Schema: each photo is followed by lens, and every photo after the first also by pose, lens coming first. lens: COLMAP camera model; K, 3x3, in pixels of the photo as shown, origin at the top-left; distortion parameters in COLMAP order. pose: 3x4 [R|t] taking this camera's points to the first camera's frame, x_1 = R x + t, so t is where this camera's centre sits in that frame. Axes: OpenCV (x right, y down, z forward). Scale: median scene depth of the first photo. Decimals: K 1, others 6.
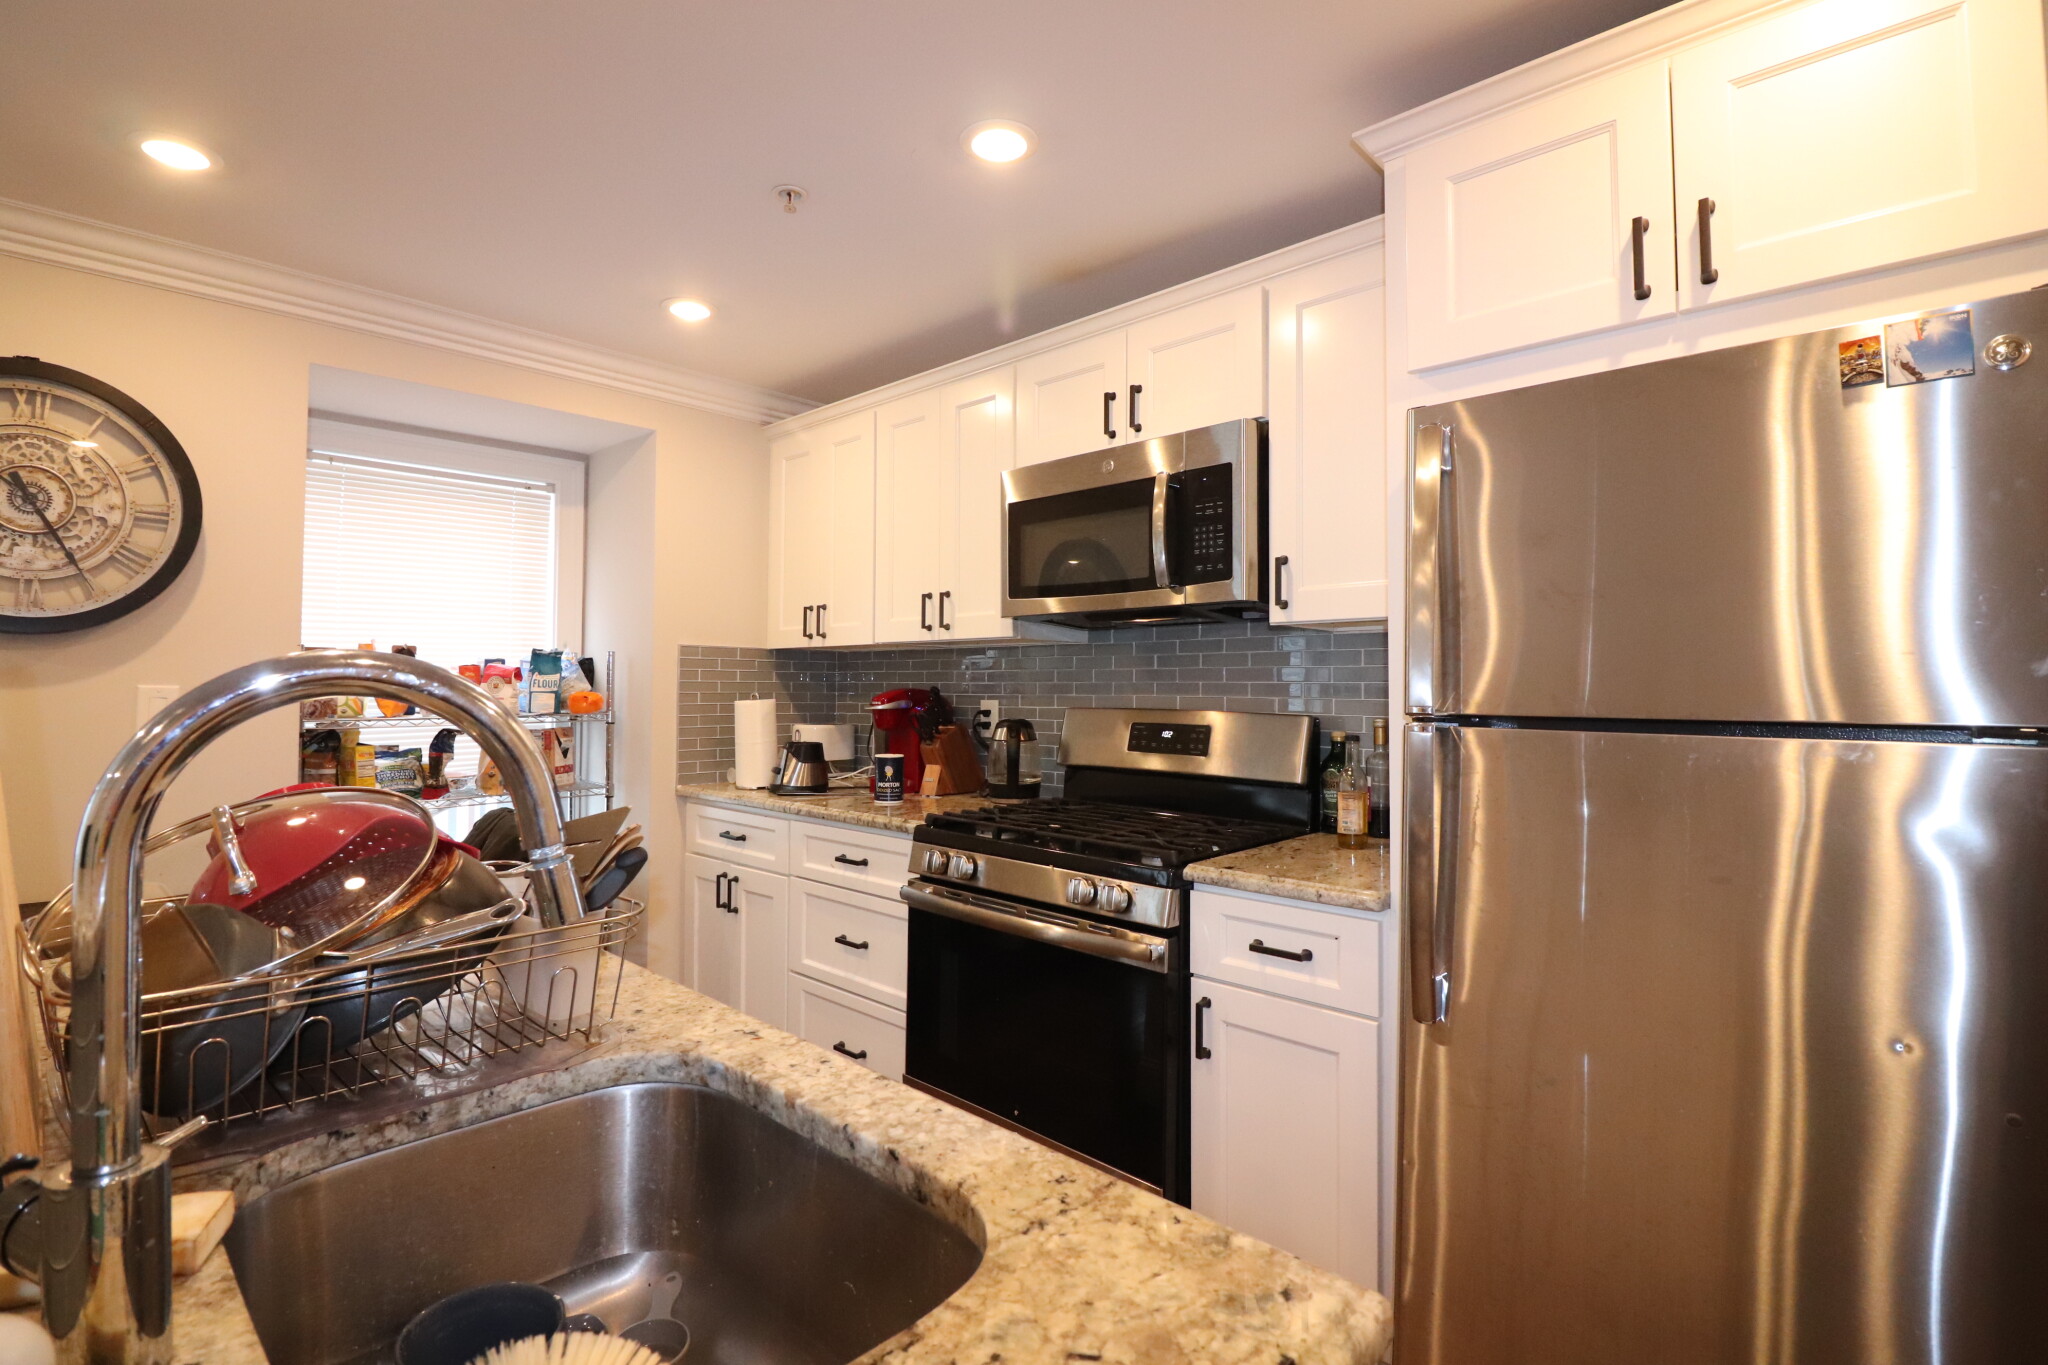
lens RADIAL K [[981.6, 0, 1017.1], [0, 981.6, 680.1], [0, 0, 1]] dist [-0.016593, -0.001009]
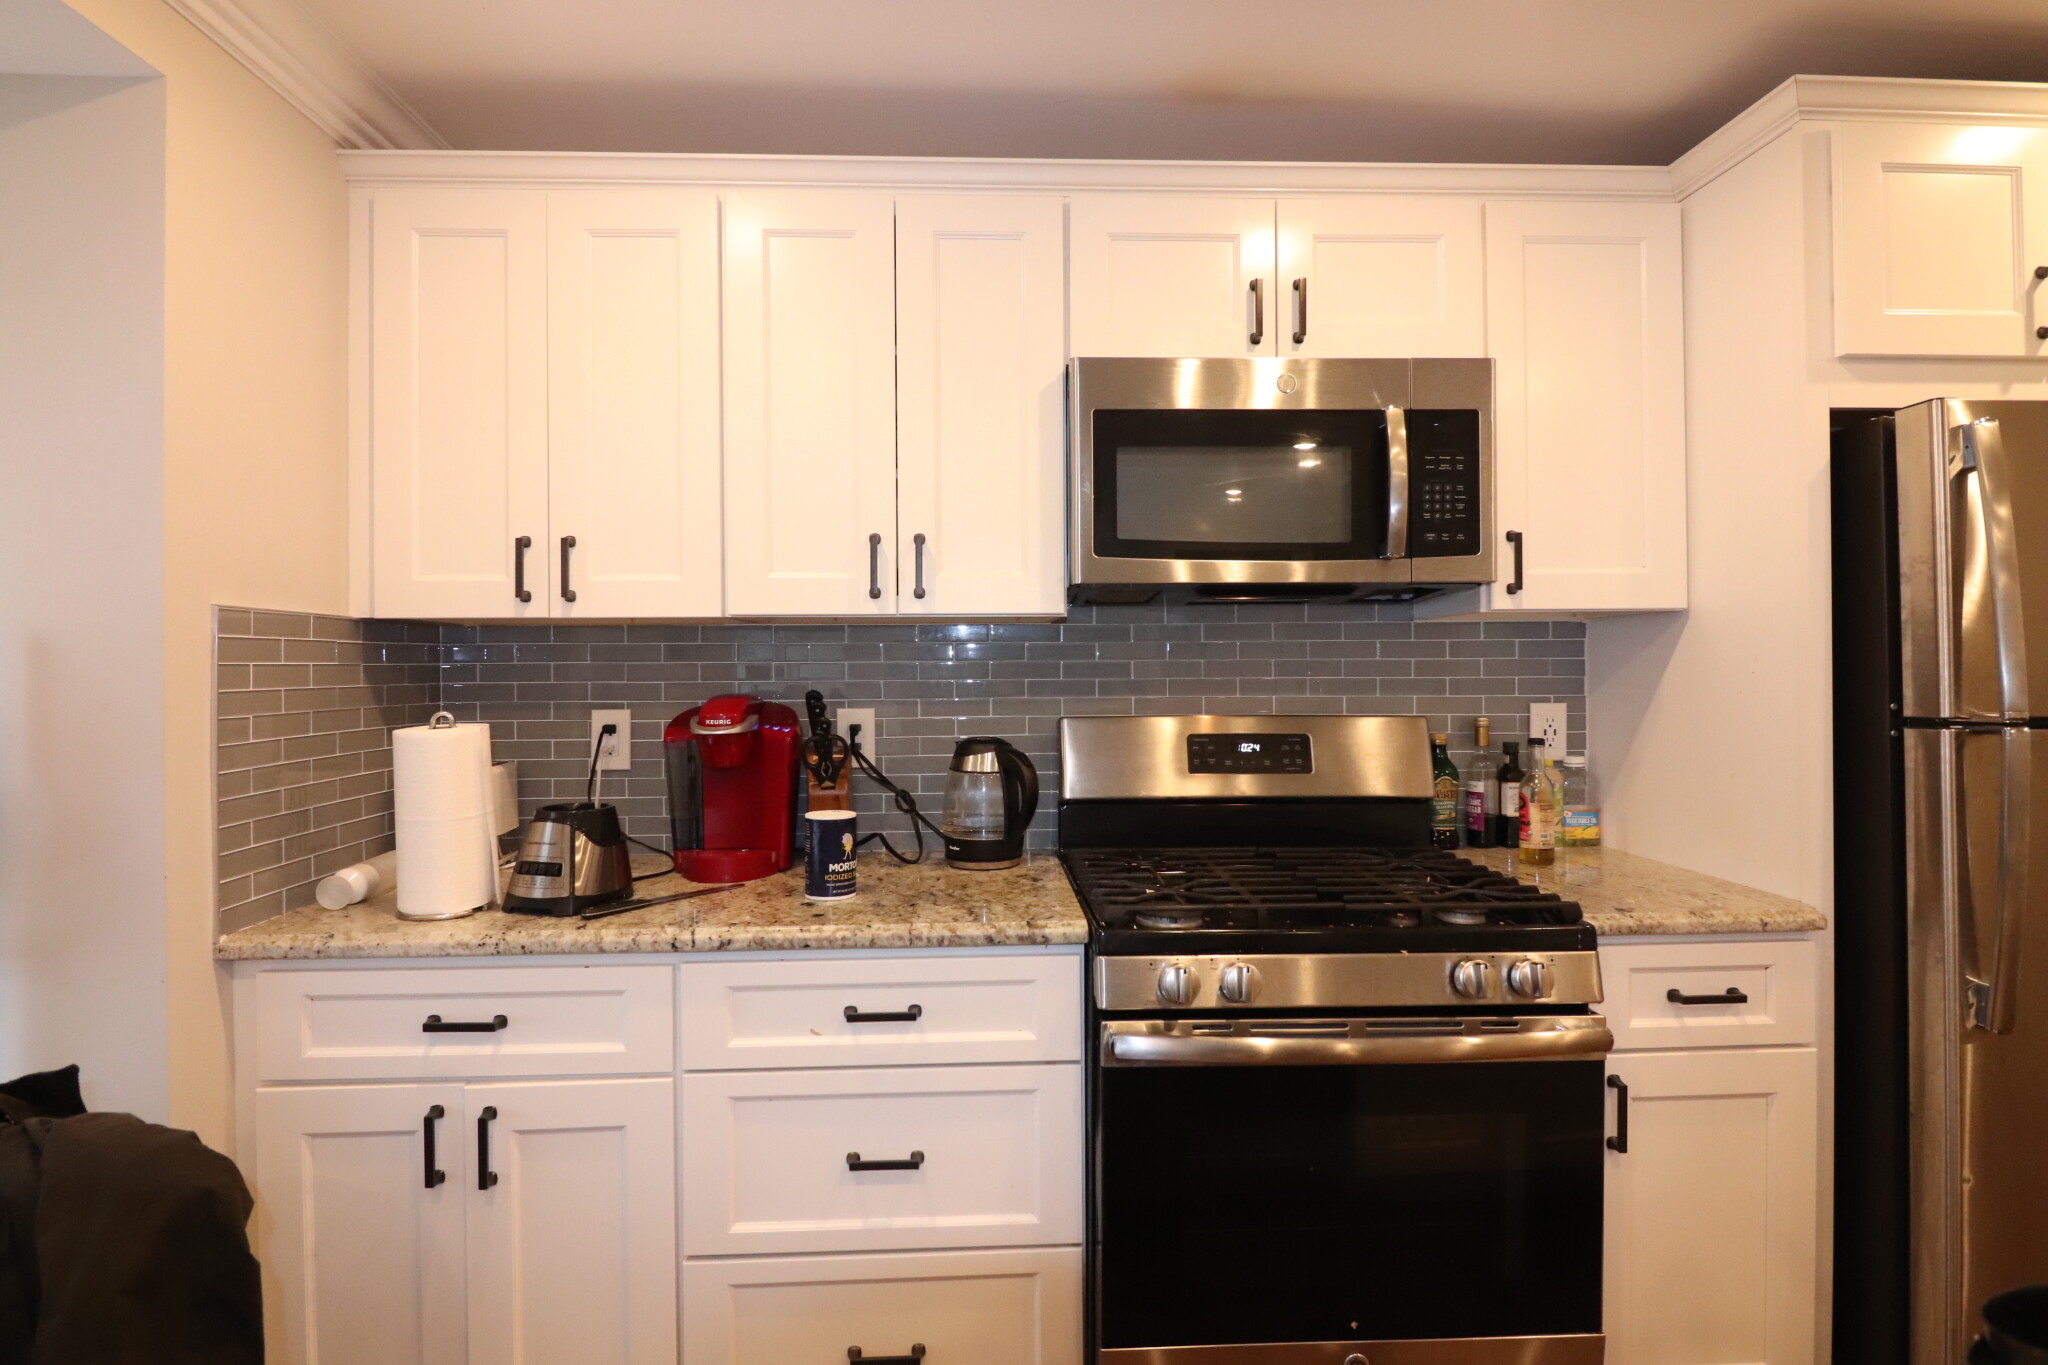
lens RADIAL K [[1149.1, 0, 1070.1], [0, 1149.1, 666.6], [0, 0, 1]] dist [-0.006487, 0.000550]
pose [[0.680332, -0.009085, 0.732848, -0.595301], [0.003325, 0.999951, 0.009309, -0.017020], [-0.732897, -0.003897, 0.680329, 0.508451]]
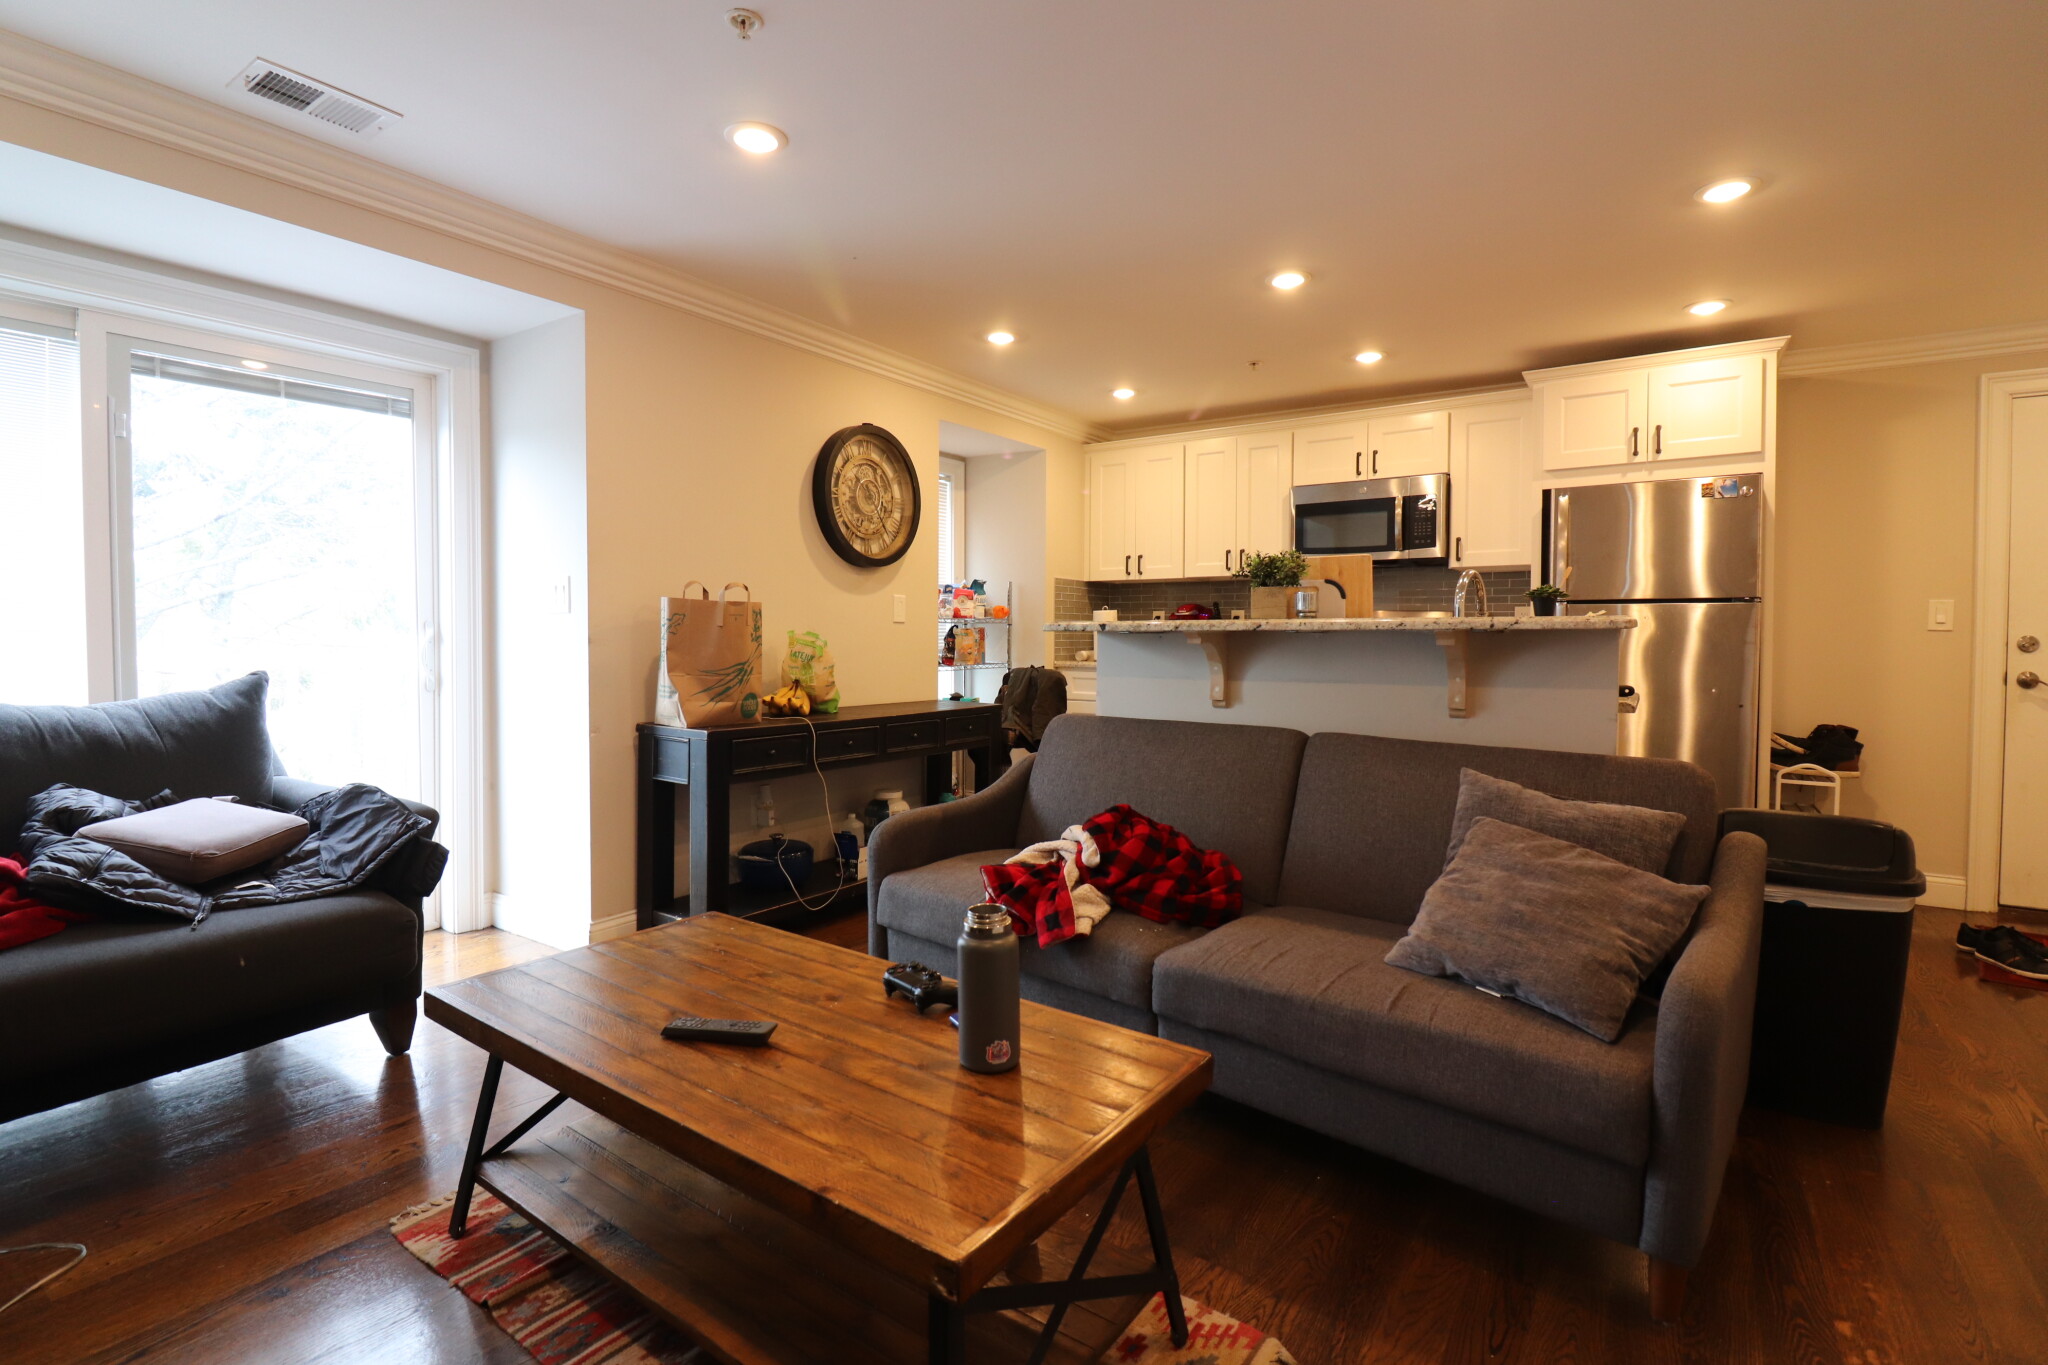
lens RADIAL K [[981.6, 0, 1030.3], [0, 981.6, 678.8], [0, 0, 1]] dist [-0.016593, -0.001009]
pose [[0.981201, -0.014954, 0.192409, -0.924985], [0.004628, 0.998530, 0.054008, 0.058190], [-0.192934, -0.052102, 0.979828, -0.834971]]
